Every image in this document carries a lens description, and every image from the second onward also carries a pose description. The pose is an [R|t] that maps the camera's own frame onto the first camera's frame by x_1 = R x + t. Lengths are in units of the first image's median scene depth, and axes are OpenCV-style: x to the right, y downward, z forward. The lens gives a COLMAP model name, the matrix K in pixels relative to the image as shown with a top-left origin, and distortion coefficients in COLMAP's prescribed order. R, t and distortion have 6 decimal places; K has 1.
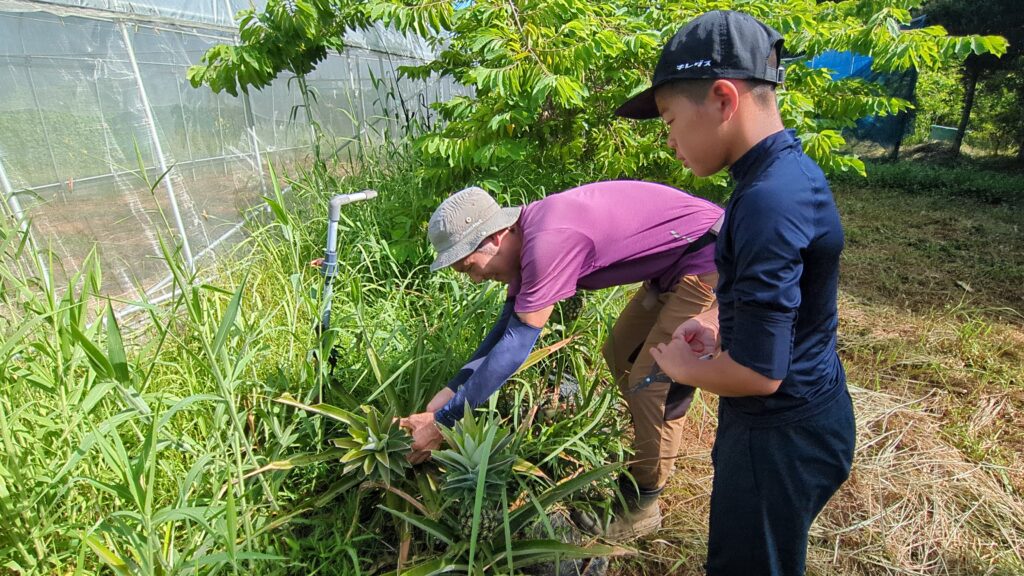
lens RADIAL K [[585.4, 0, 512.0], [0, 585.4, 288.0], [0, 0, 1]] dist [0.001037, 0.000245]
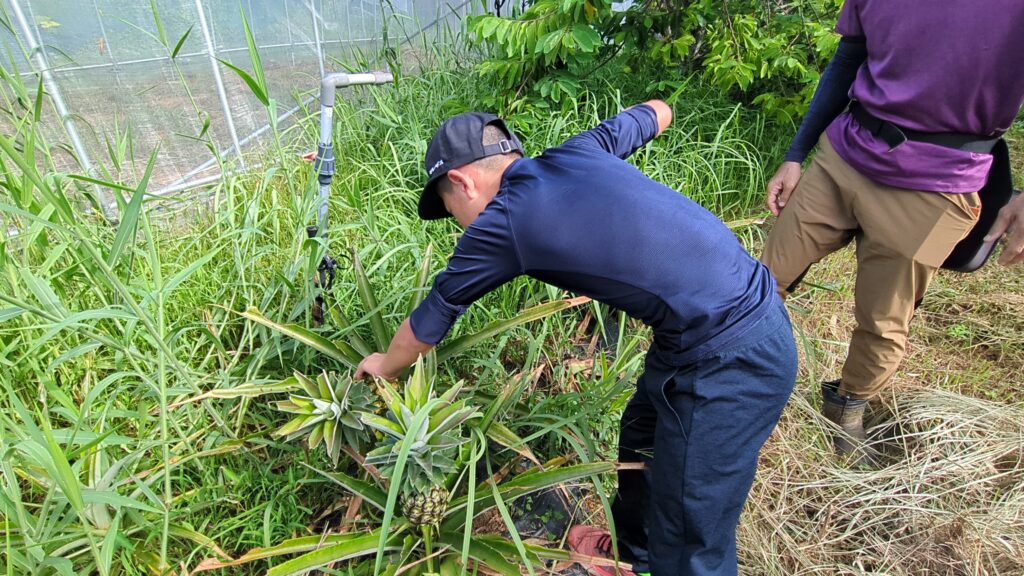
lens RADIAL K [[585.4, 0, 512.0], [0, 585.4, 288.0], [0, 0, 1]] dist [0.001037, 0.000245]
pose [[0.971965, 0.143613, -0.186171, 0.089606], [-0.116333, 0.981815, 0.150020, -0.011670], [0.204330, -0.124156, 0.970997, 0.151169]]
